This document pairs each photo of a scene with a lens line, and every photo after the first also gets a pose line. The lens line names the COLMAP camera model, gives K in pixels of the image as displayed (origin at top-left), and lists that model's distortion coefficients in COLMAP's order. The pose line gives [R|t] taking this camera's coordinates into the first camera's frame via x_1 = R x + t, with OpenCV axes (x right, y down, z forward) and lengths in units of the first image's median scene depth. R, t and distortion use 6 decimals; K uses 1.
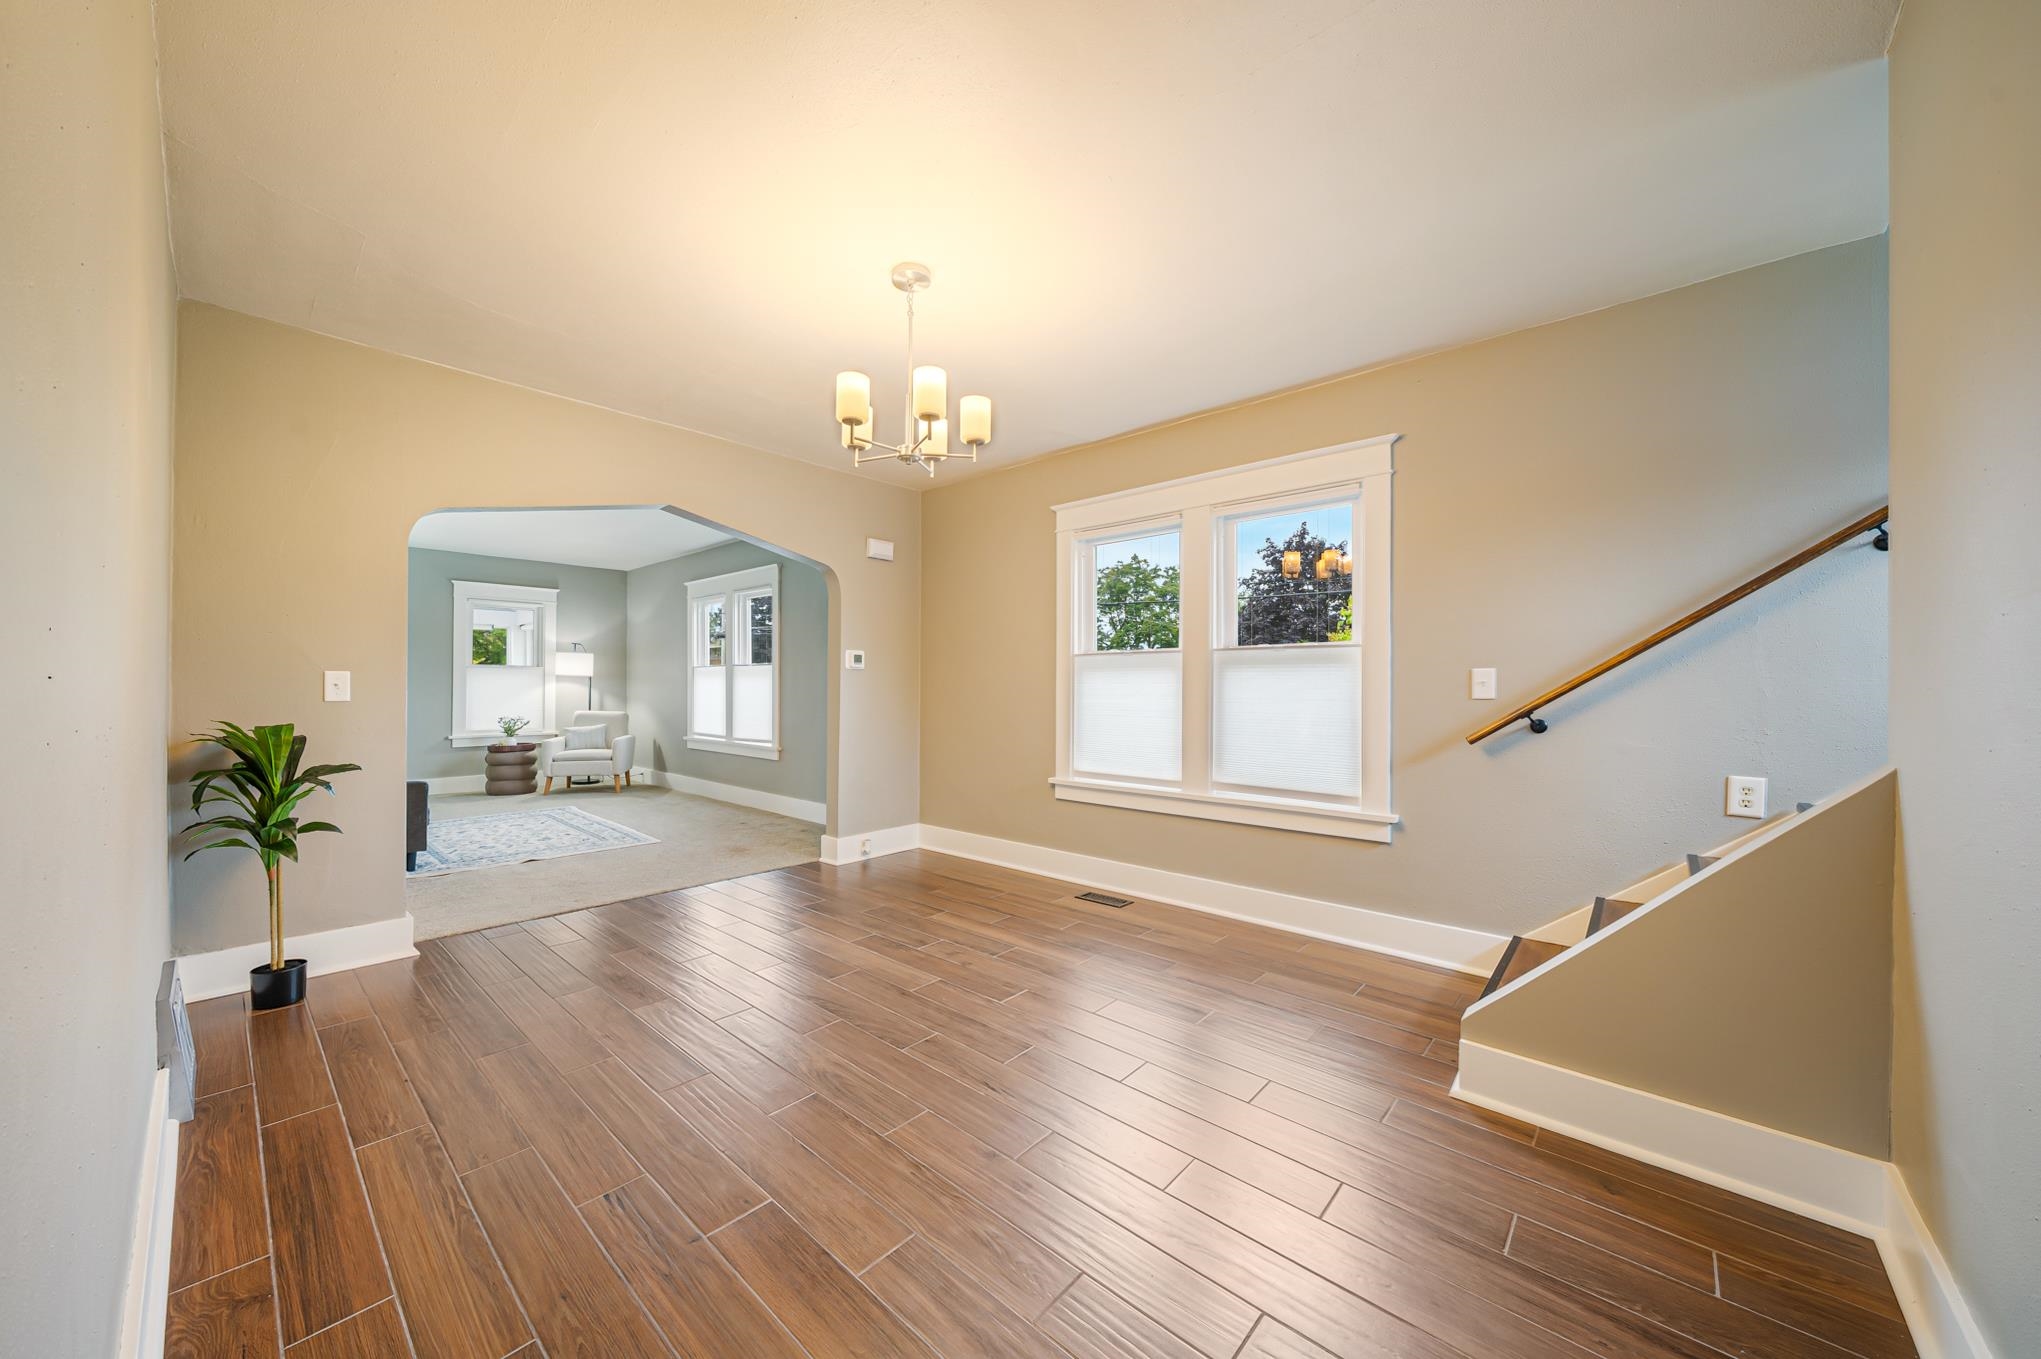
lens RADIAL K [[719.5, 0, 1015.6], [0, 719.5, 686.6], [0, 0, 1]] dist [-0.008781, -0.000040]
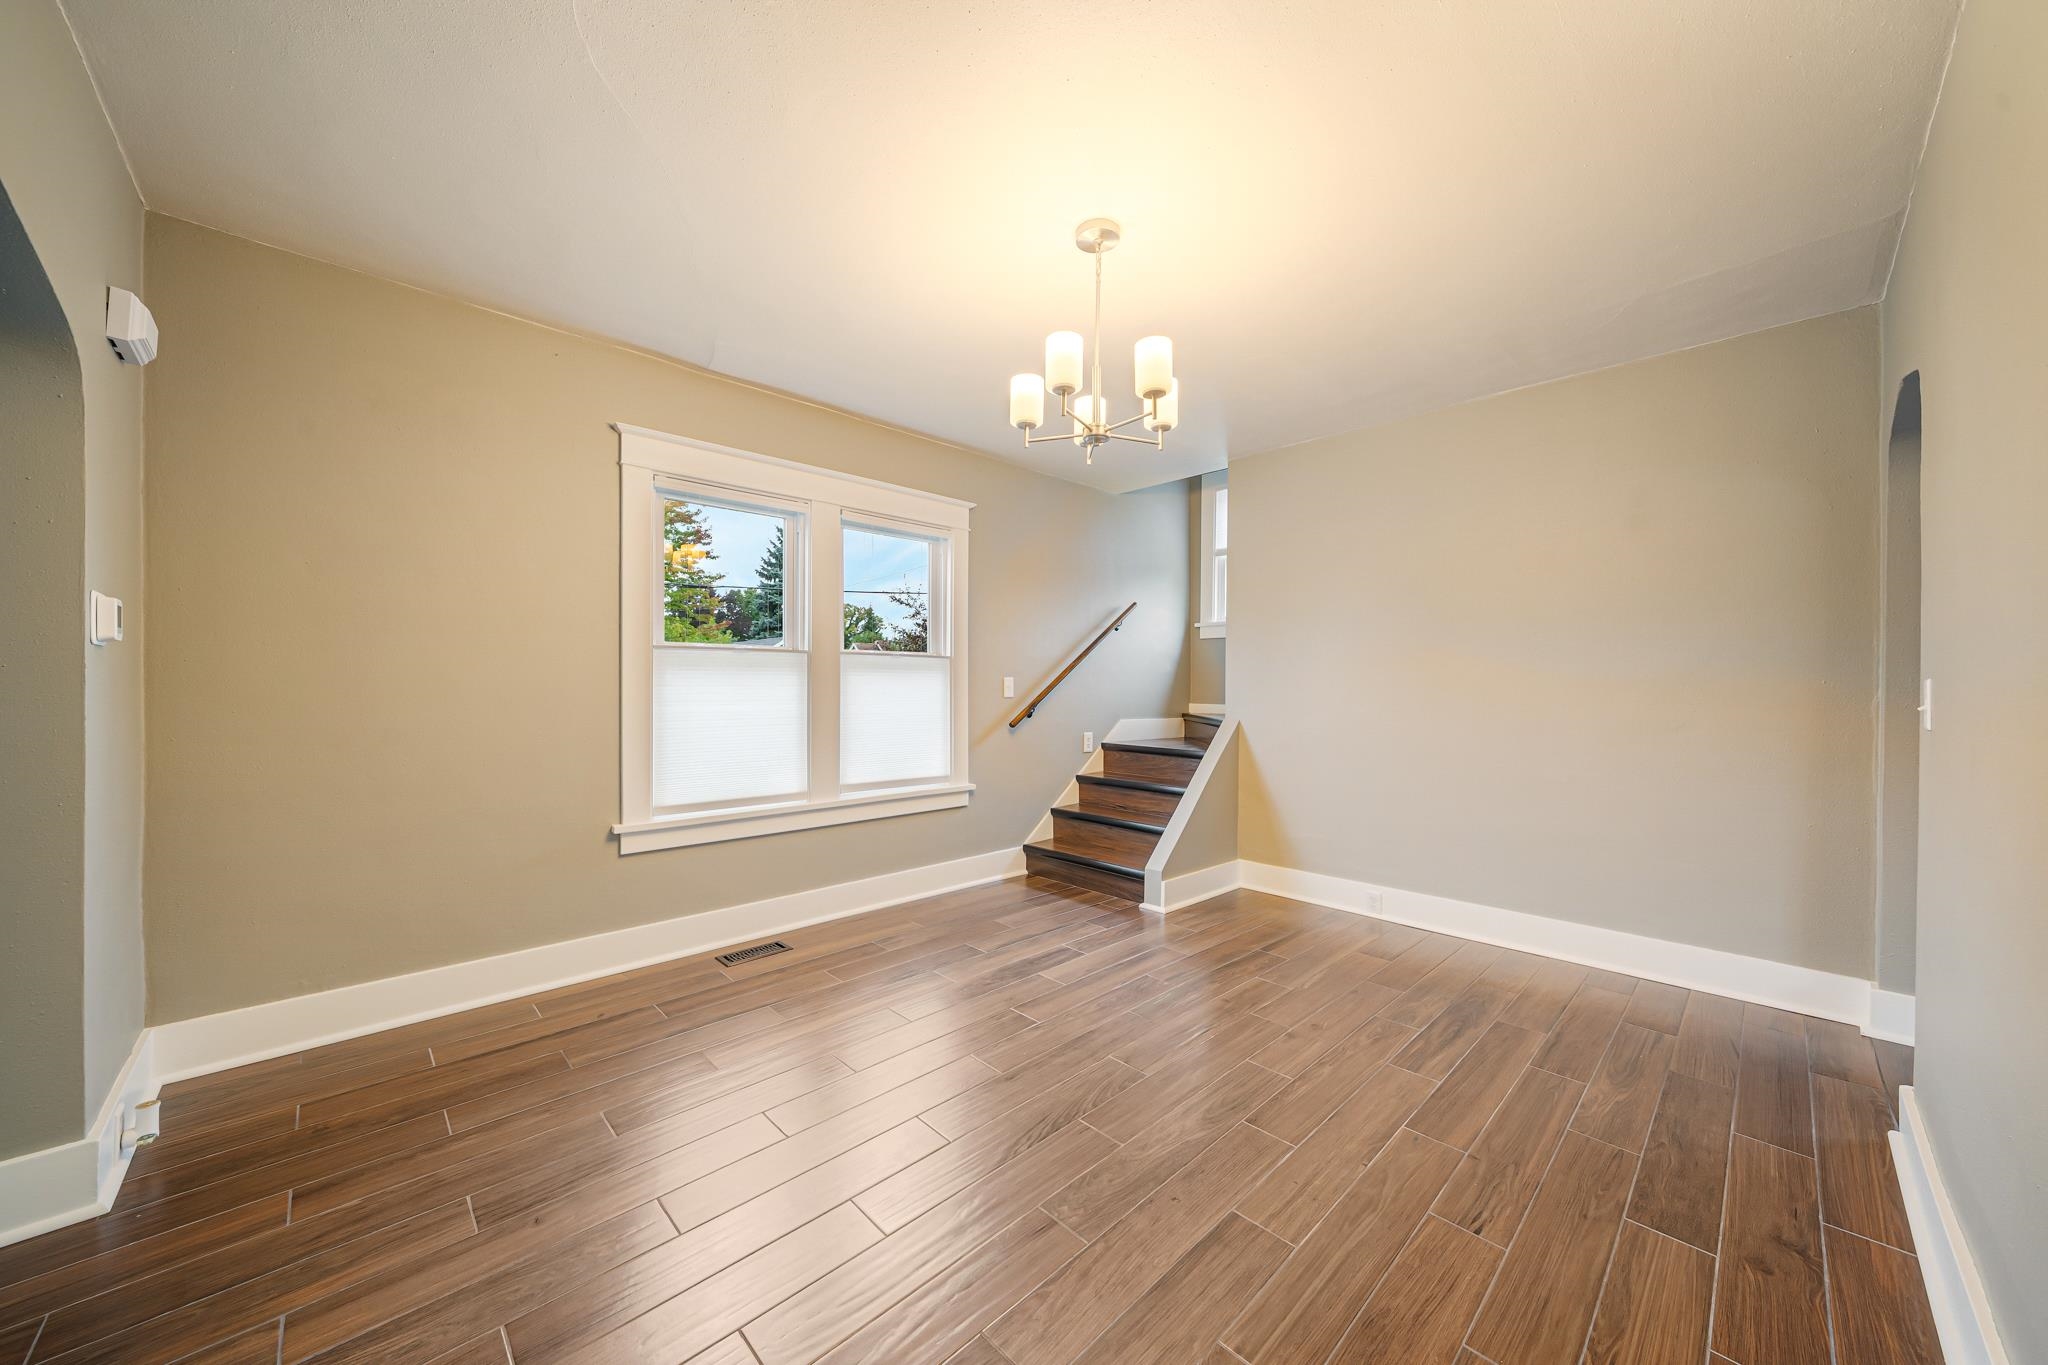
lens RADIAL K [[722.0, 0, 1006.9], [0, 722.0, 693.3], [0, 0, 1]] dist [-0.008781, -0.000040]
pose [[0.091070, -0.012718, 0.995763, -0.878894], [-0.004416, 0.999903, 0.013175, -0.011817], [-0.995835, -0.005597, 0.091005, 0.860306]]
